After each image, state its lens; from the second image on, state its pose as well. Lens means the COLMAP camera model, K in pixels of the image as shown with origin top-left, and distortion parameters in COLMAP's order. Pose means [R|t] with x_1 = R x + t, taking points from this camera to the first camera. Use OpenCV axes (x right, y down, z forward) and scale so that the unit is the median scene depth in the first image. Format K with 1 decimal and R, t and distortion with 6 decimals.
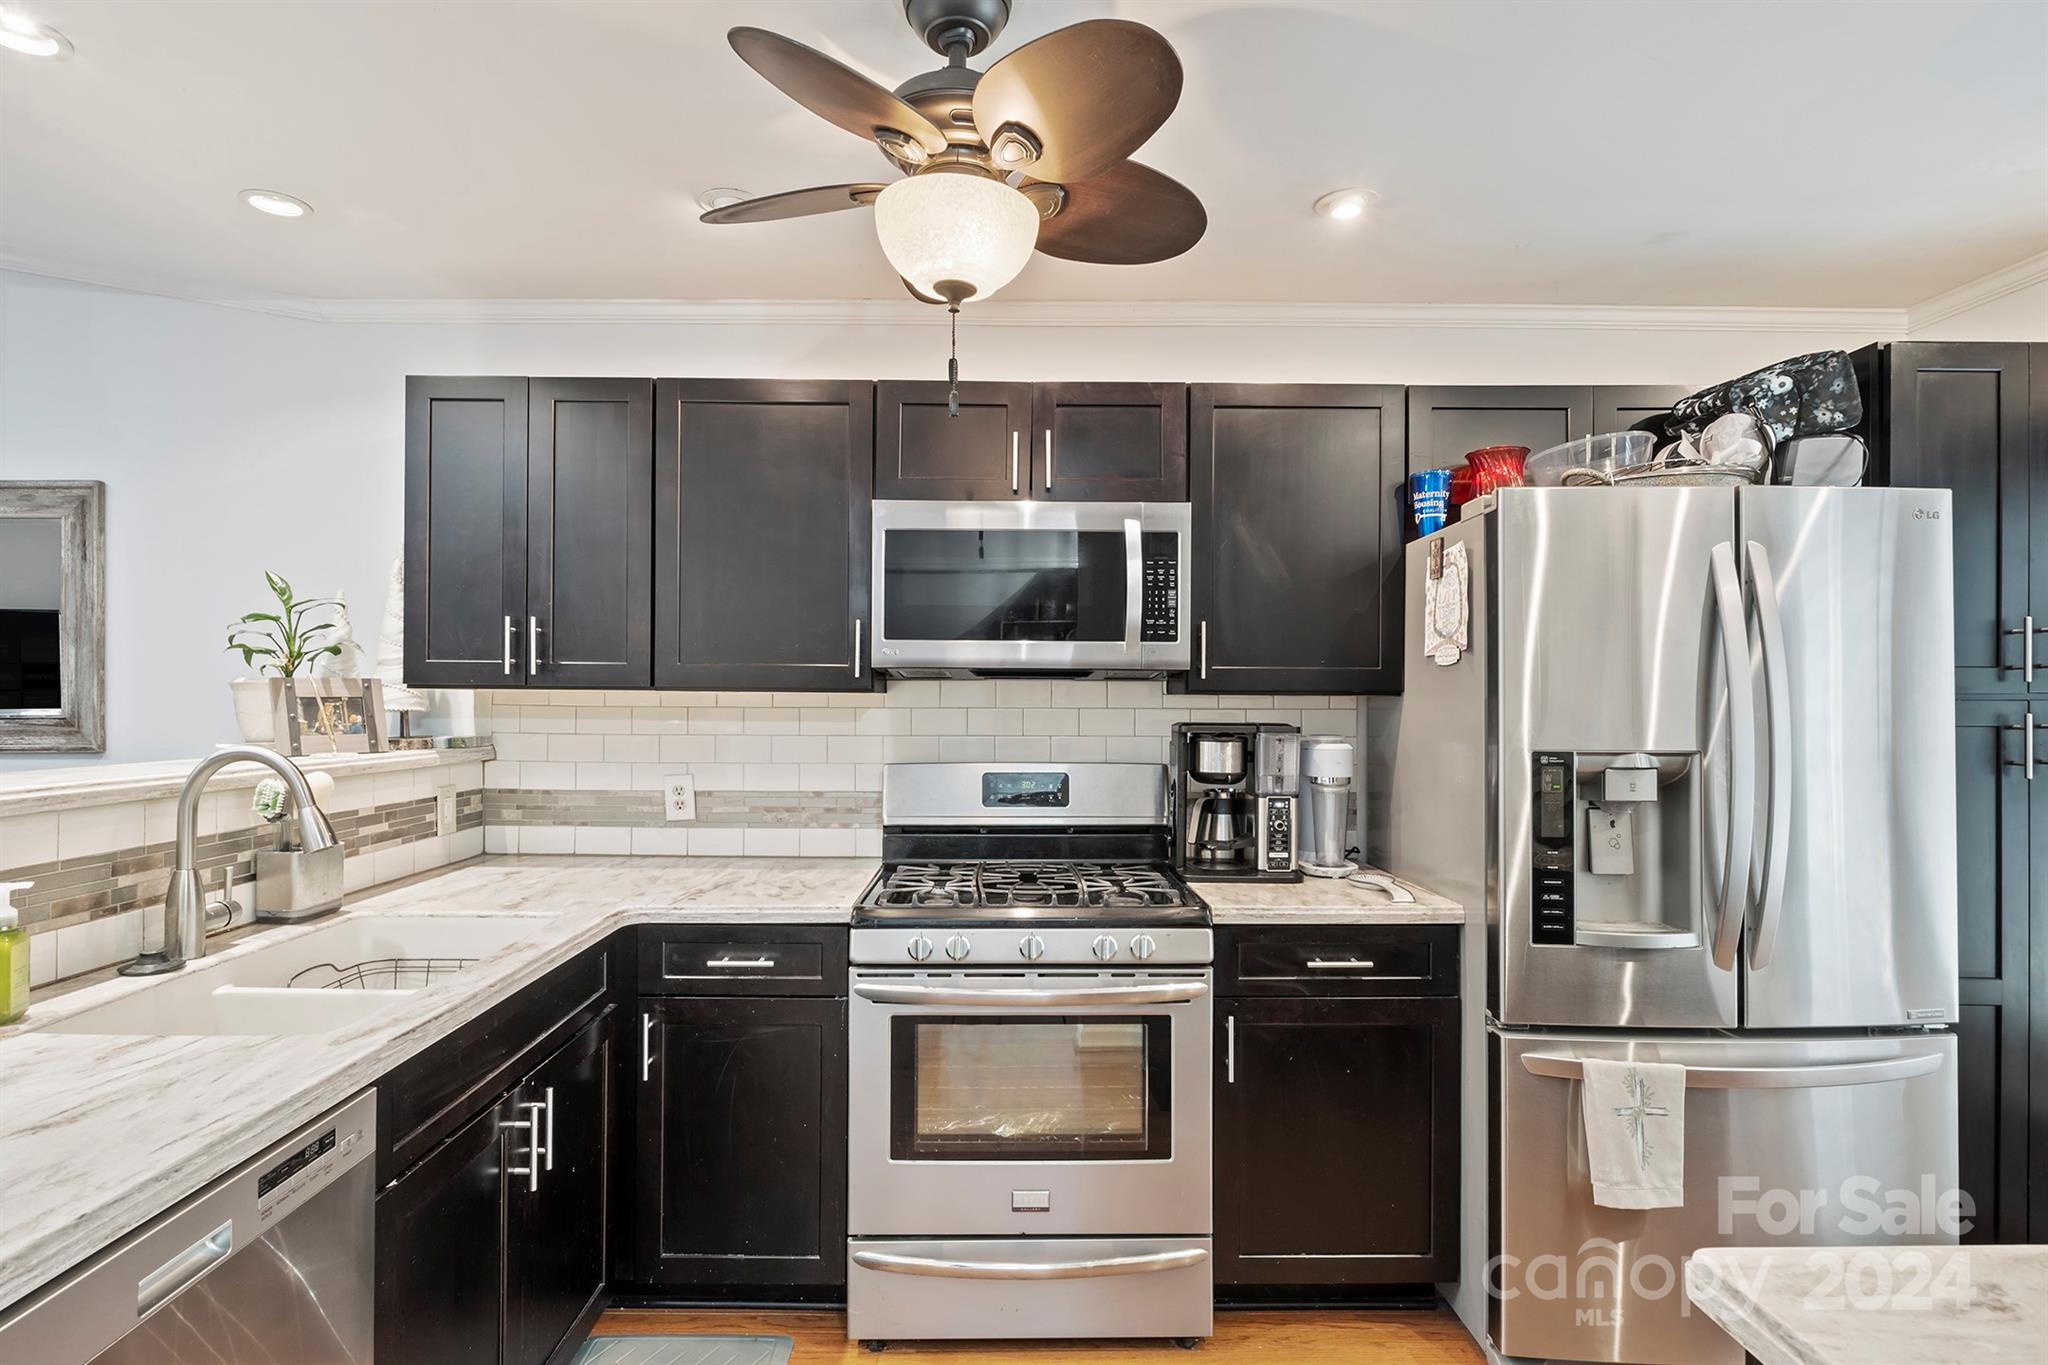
lens RADIAL K [[1004.2, 0, 1014.9], [0, 1004.2, 690.8], [0, 0, 1]] dist [-0.004647, -0.000128]
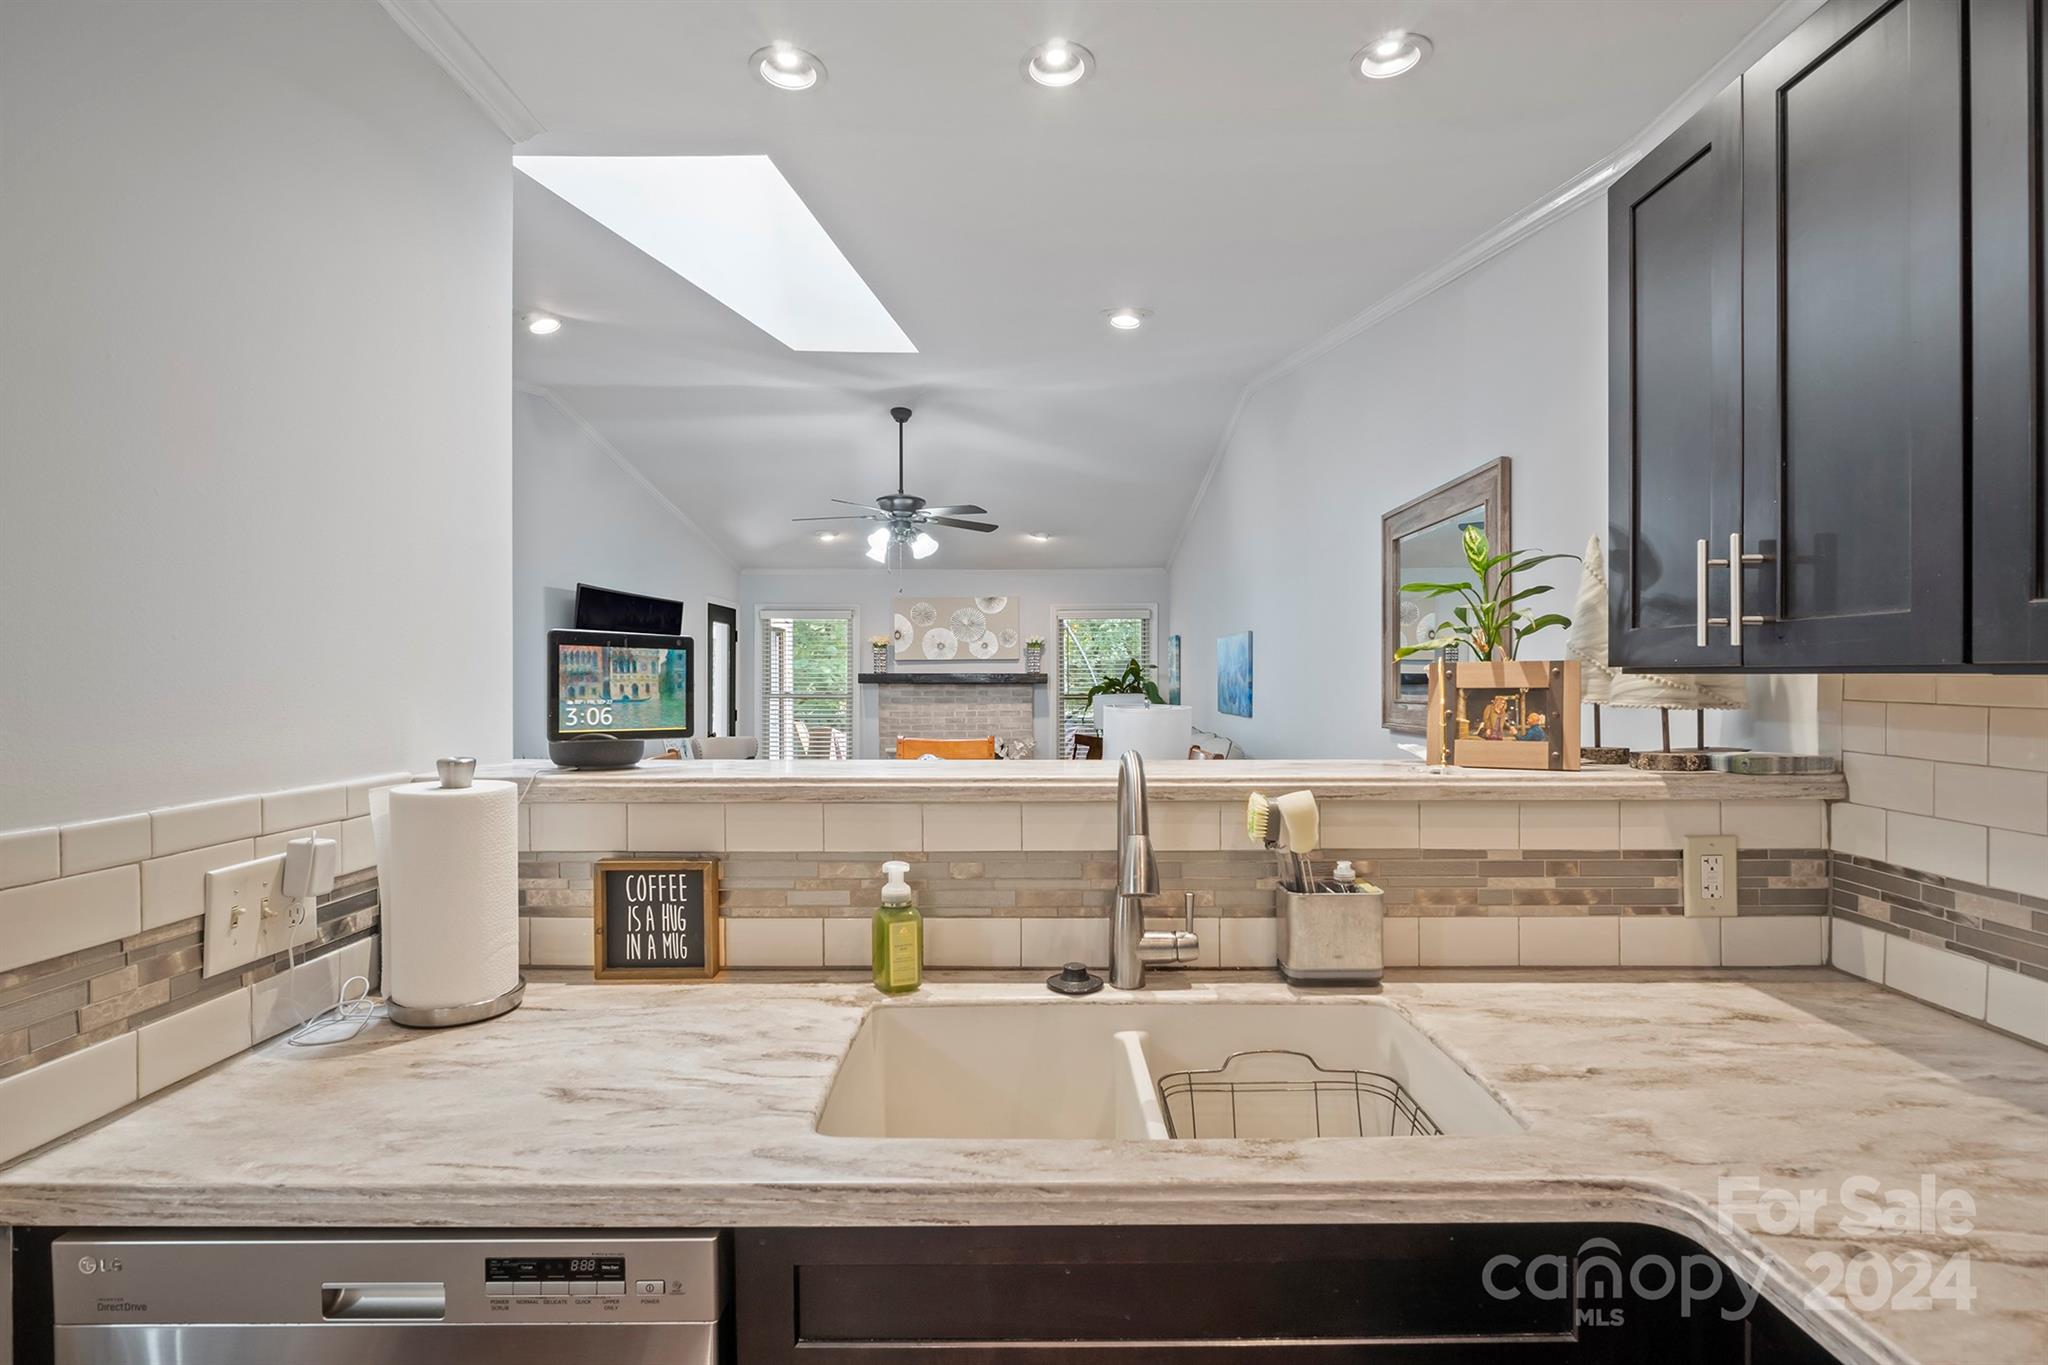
lens RADIAL K [[991.9, 0, 1024.0], [0, 991.9, 682.5], [0, 0, 1]] dist [-0.005275, -0.000668]
pose [[-0.022777, -0.000682, -0.999740, 0.037820], [0.010640, 0.999943, -0.000925, -0.000687], [0.999684, -0.010659, -0.022769, 0.677075]]
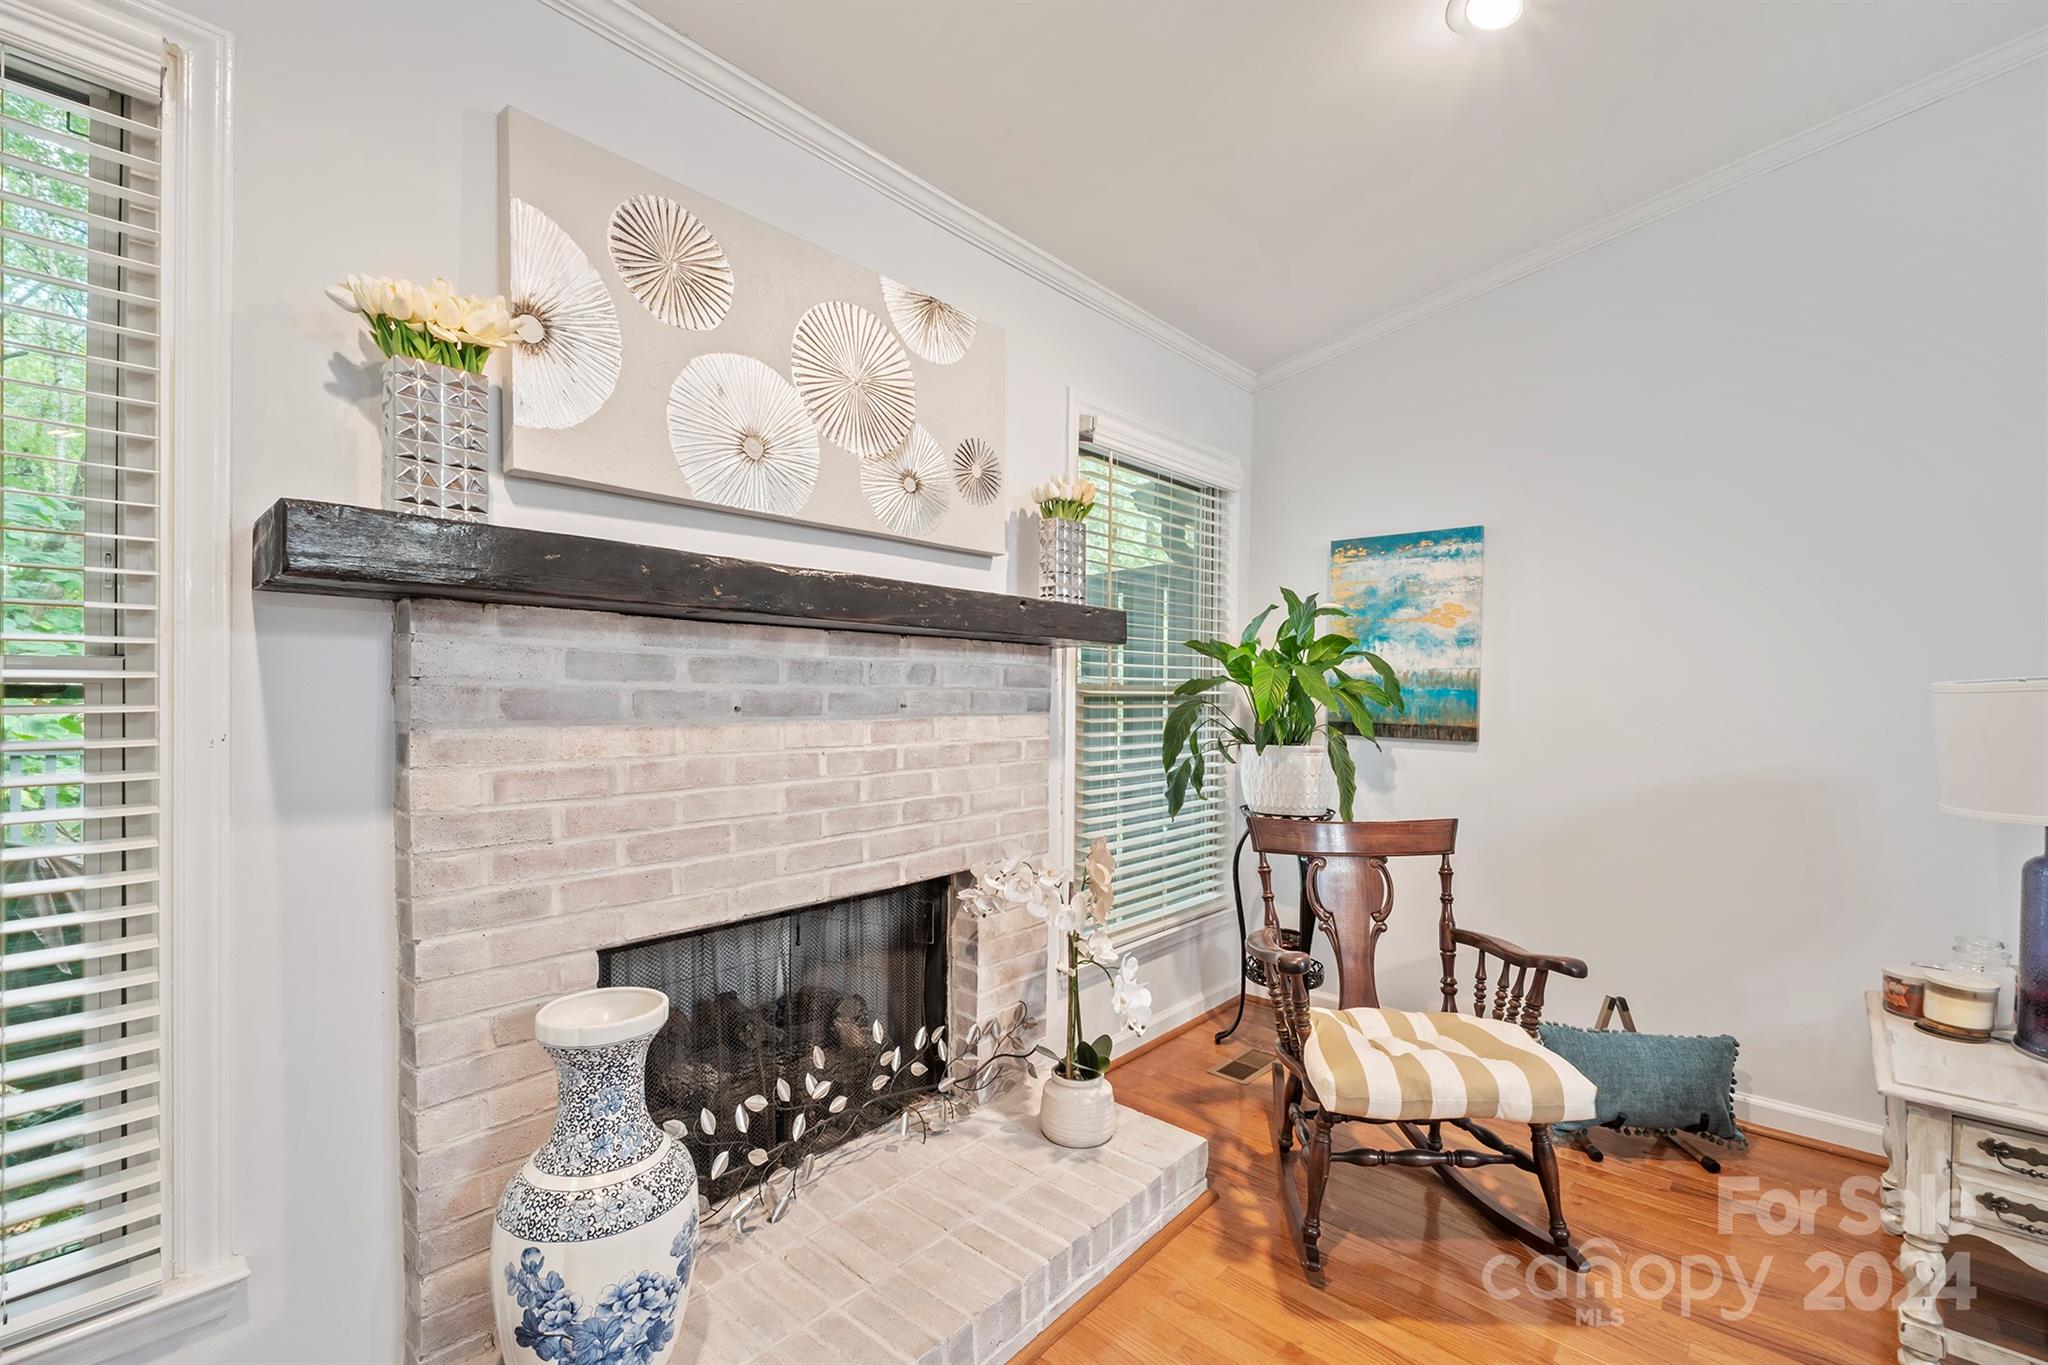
lens RADIAL K [[860.8, 0, 1016.9], [0, 860.8, 703.7], [0, 0, 1]] dist [-0.004839, -0.000329]
pose [[0.732493, 0.013499, -0.680641, -3.419636], [-0.001192, 0.999827, 0.018547, 0.051992], [0.680774, -0.012775, 0.732383, -0.163744]]
